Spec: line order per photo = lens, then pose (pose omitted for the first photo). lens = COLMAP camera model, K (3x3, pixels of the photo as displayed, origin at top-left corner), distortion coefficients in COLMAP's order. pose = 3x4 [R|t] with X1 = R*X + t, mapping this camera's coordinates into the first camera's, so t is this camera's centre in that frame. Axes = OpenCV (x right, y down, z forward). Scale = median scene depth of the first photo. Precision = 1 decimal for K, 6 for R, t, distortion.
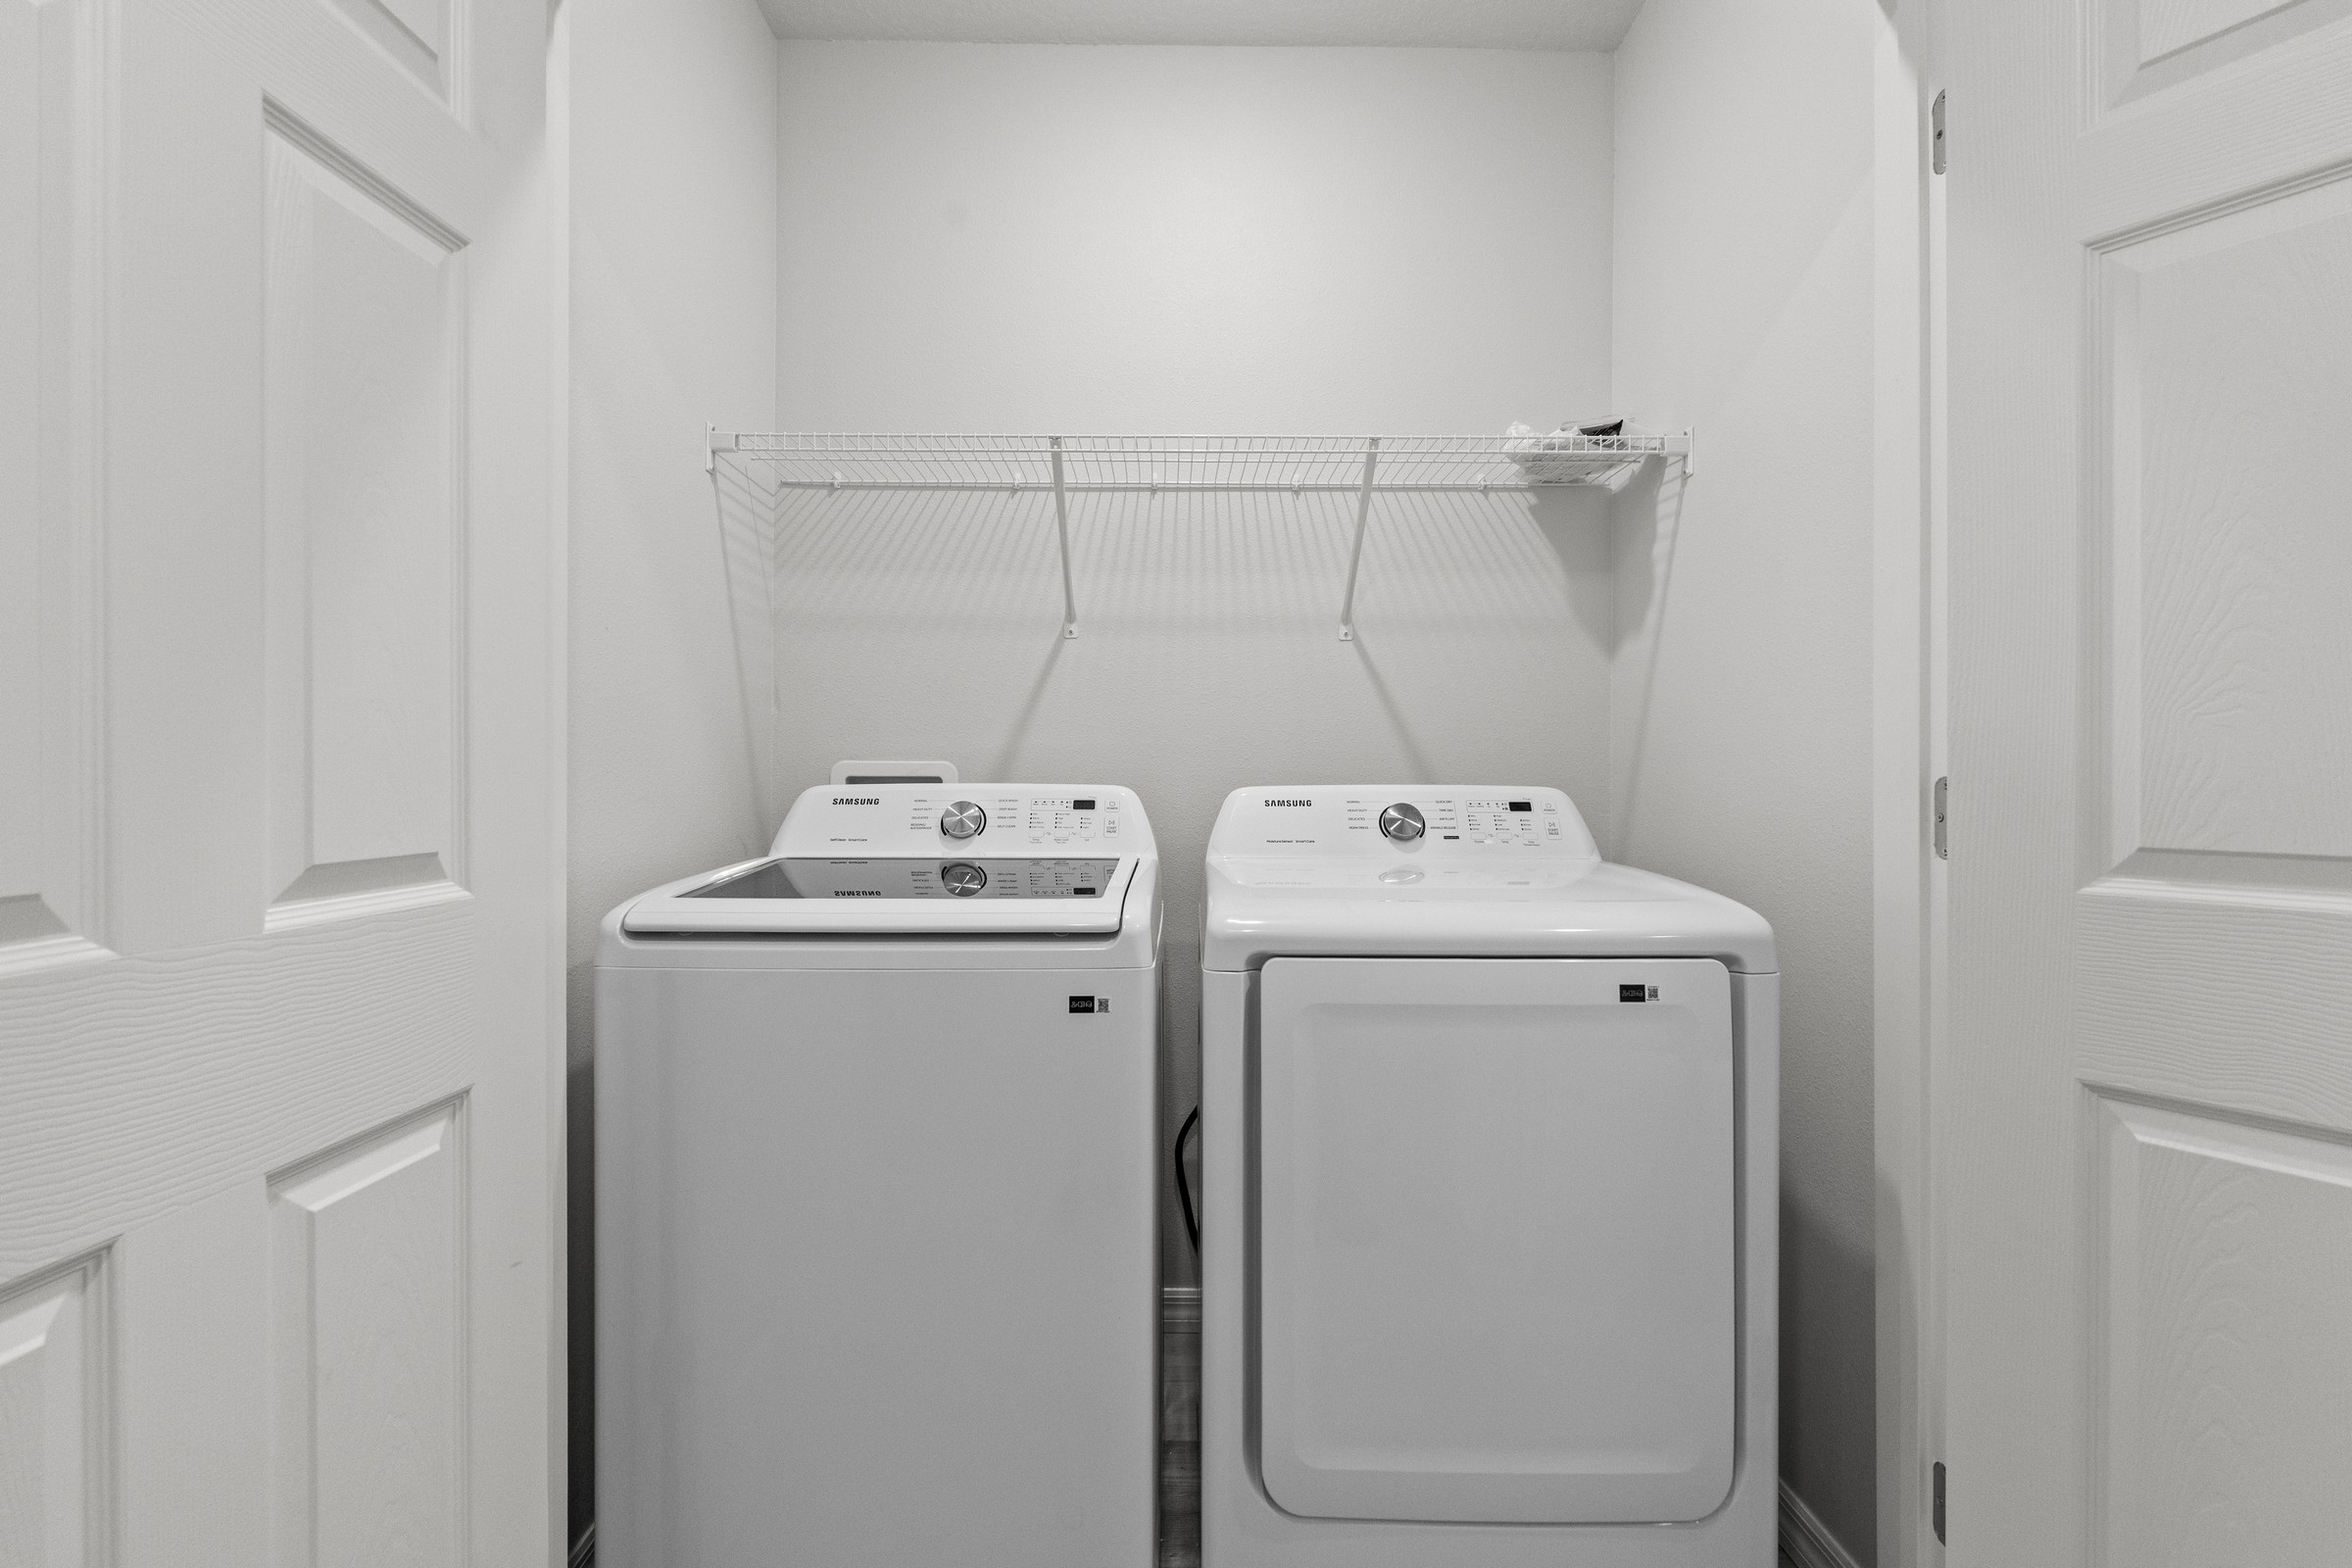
lens RADIAL K [[1045.3, 0, 1171.2], [0, 1045.3, 782.8], [0, 0, 1]] dist [-0.010805, 0.001645]
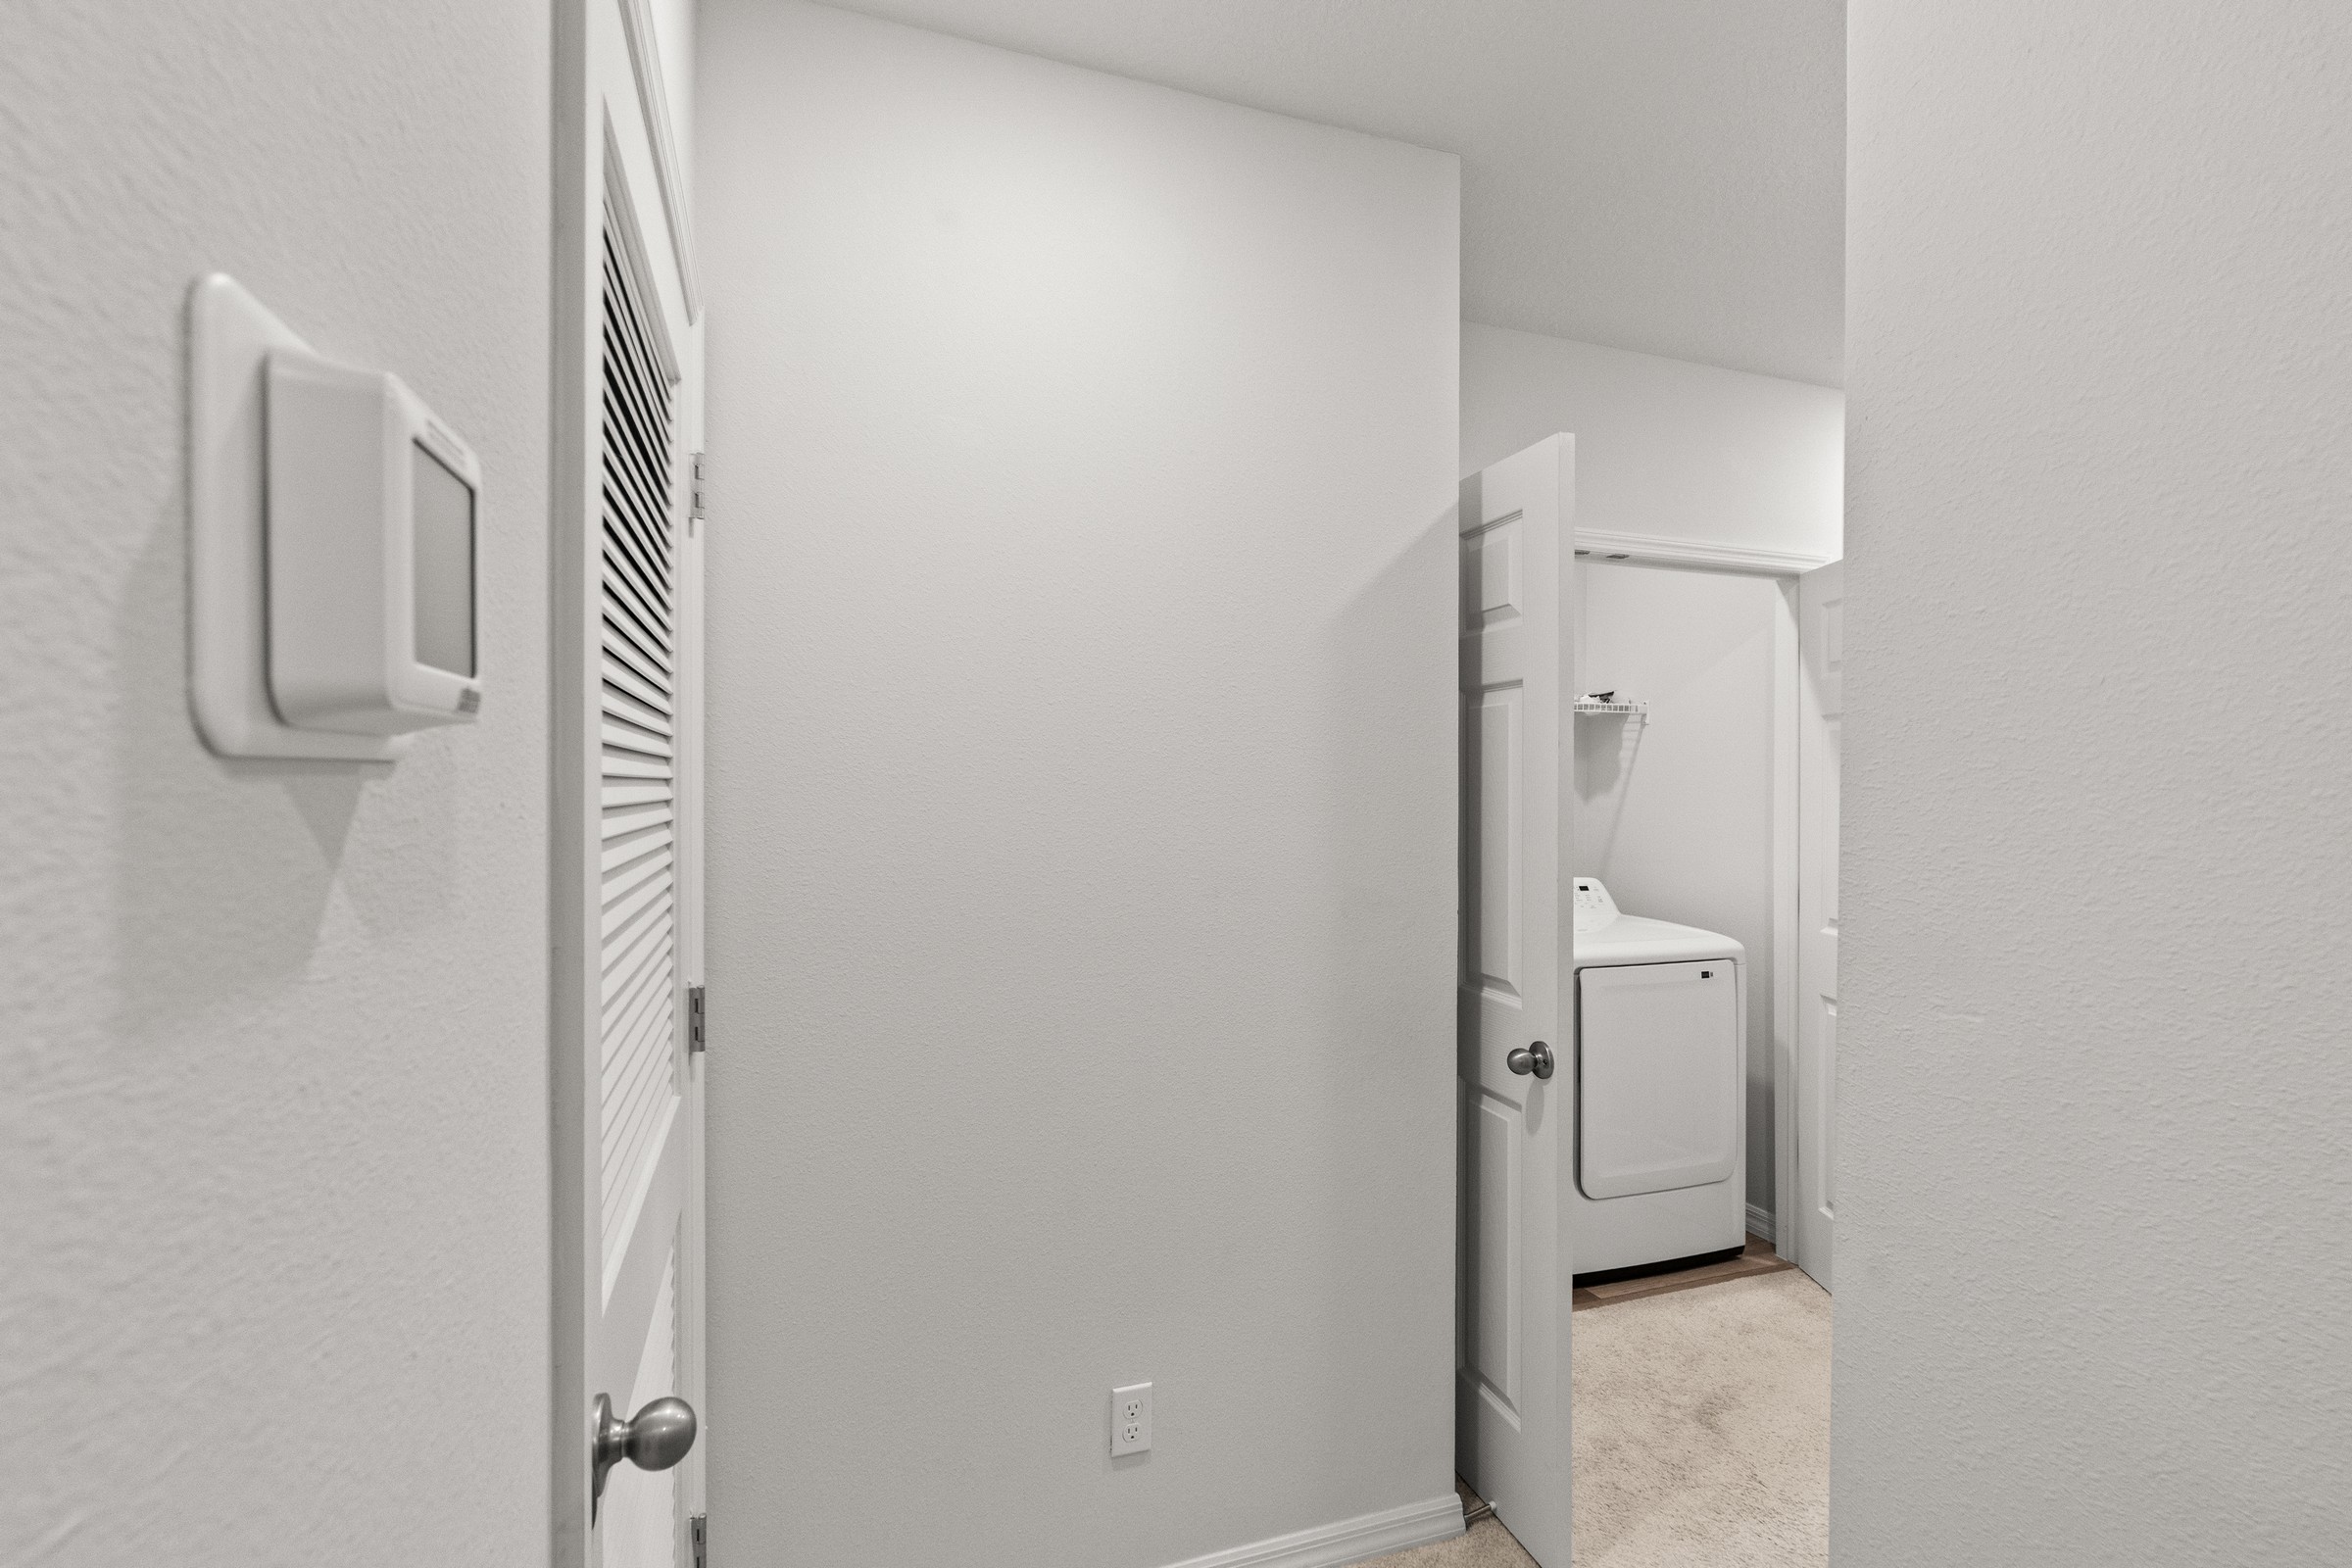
lens RADIAL K [[1045.3, 0, 1175.6], [0, 1045.3, 786.7], [0, 0, 1]] dist [-0.010805, 0.001645]
pose [[0.945102, 0.001836, 0.326771, -1.075267], [0.000736, 0.999970, -0.007745, -0.158814], [-0.326775, 0.007561, 0.945072, -0.655158]]
